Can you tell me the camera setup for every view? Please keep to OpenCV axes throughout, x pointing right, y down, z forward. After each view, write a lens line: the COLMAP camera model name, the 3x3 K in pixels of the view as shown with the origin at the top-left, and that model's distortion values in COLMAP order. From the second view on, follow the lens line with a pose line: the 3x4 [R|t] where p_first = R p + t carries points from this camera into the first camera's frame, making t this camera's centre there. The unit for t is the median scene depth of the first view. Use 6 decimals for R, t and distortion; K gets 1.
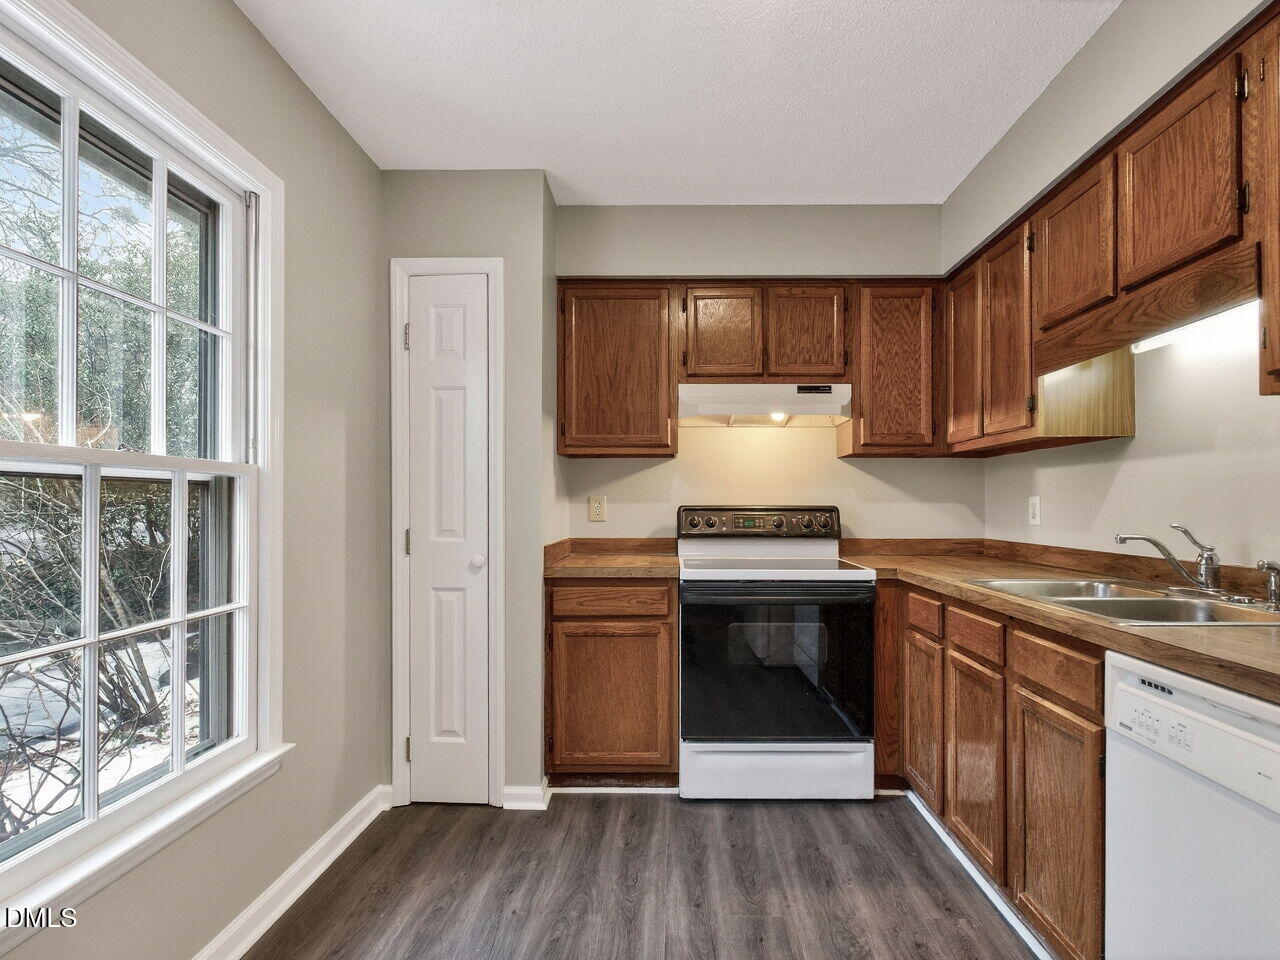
lens RADIAL K [[671.8, 0, 661.3], [0, 671.8, 497.5], [0, 0, 1]] dist [0.003431, -0.002198]
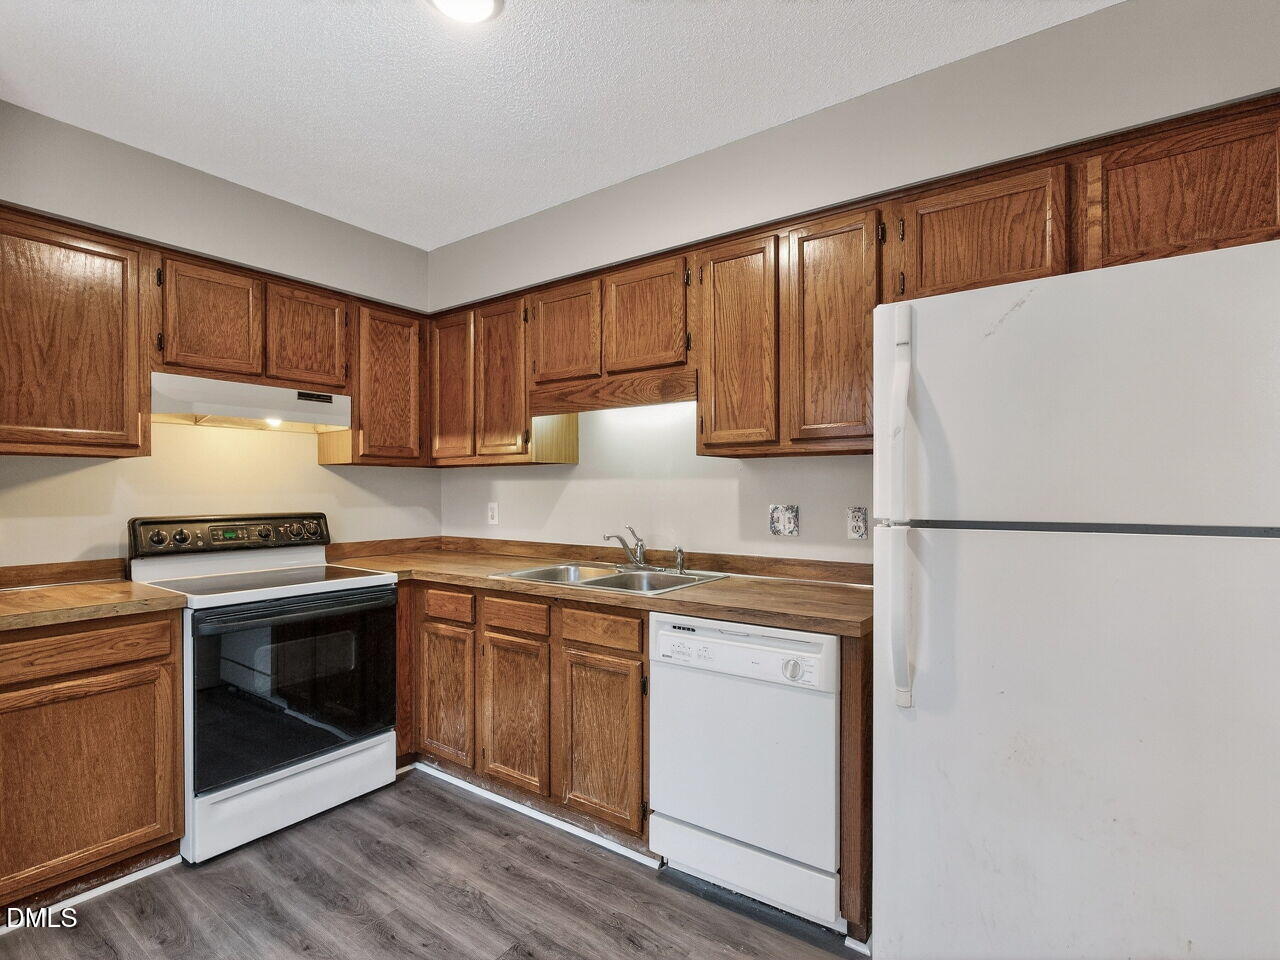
lens RADIAL K [[636.0, 0, 628.0], [0, 636.0, 489.7], [0, 0, 1]] dist [-0.004256, -0.000046]
pose [[0.584788, -0.002572, 0.811182, -0.307095], [-0.004388, 0.999970, 0.006334, -0.037224], [-0.811174, -0.007264, 0.584759, 0.084789]]
